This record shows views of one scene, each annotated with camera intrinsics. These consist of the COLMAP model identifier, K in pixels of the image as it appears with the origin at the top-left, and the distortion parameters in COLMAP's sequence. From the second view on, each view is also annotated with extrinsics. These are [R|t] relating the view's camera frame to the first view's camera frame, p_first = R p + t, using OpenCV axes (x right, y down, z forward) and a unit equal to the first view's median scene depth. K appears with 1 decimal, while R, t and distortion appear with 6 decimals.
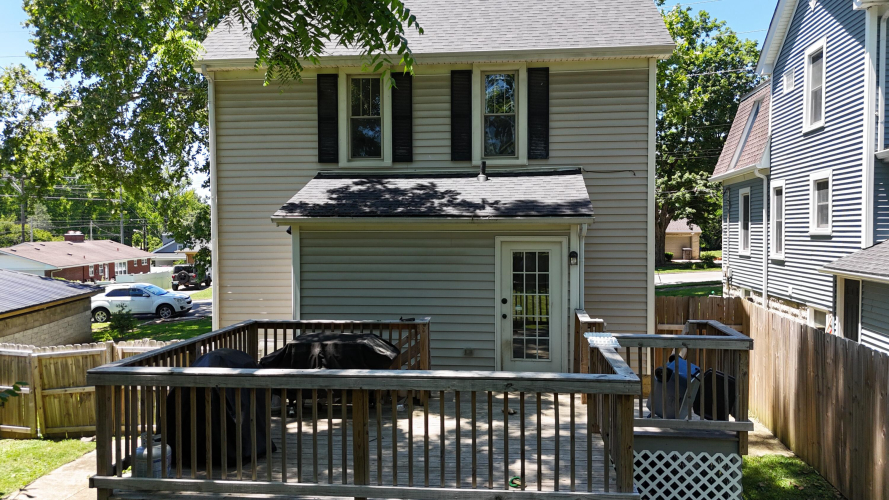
lens RADIAL K [[644.7, 0, 449.6], [0, 644.7, 251.9], [0, 0, 1]] dist [0.073098, -0.077999]
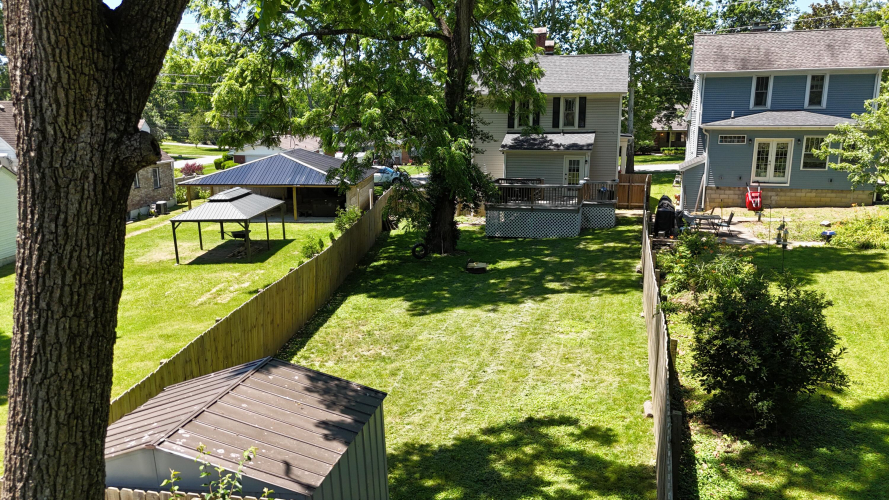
lens RADIAL K [[644.7, 0, 449.6], [0, 644.7, 251.9], [0, 0, 1]] dist [0.073098, -0.077999]
pose [[0.987974, 0.032365, -0.151195, 0.005263], [-0.005452, 0.984532, 0.175121, -0.098511], [0.154524, -0.172190, 0.972868, -2.142936]]
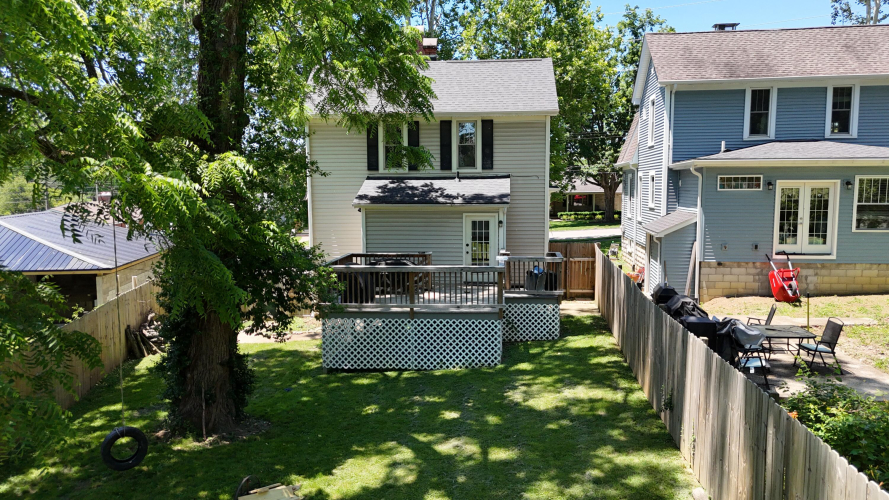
lens RADIAL K [[644.7, 0, 449.6], [0, 644.7, 251.9], [0, 0, 1]] dist [0.073098, -0.077999]
pose [[0.999629, -0.004688, 0.026813, -0.022762], [0.002866, 0.997709, 0.067584, -0.032279], [-0.027069, -0.067482, 0.997353, -0.867761]]
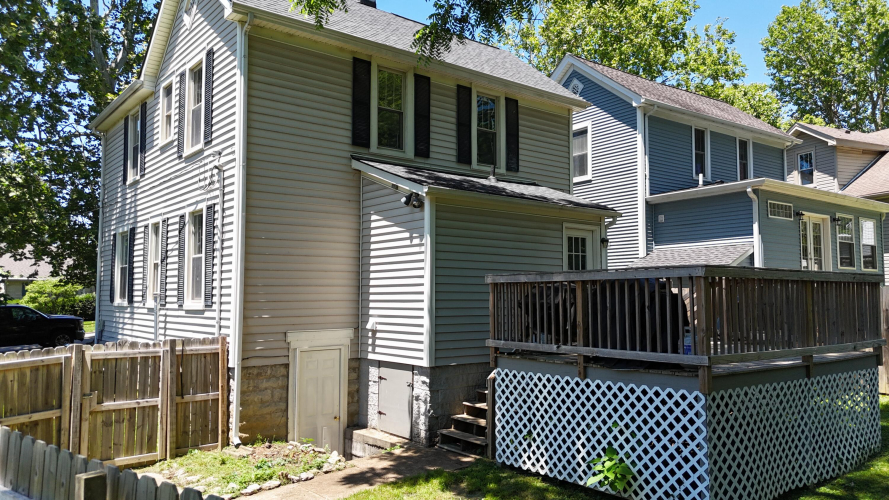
lens RADIAL K [[644.7, 0, 449.6], [0, 644.7, 251.9], [0, 0, 1]] dist [0.073098, -0.077999]
pose [[0.722494, 0.051007, 0.689493, -0.789297], [0.016460, 0.995723, -0.090908, 0.118392], [-0.691181, 0.077030, 0.718564, 0.217254]]
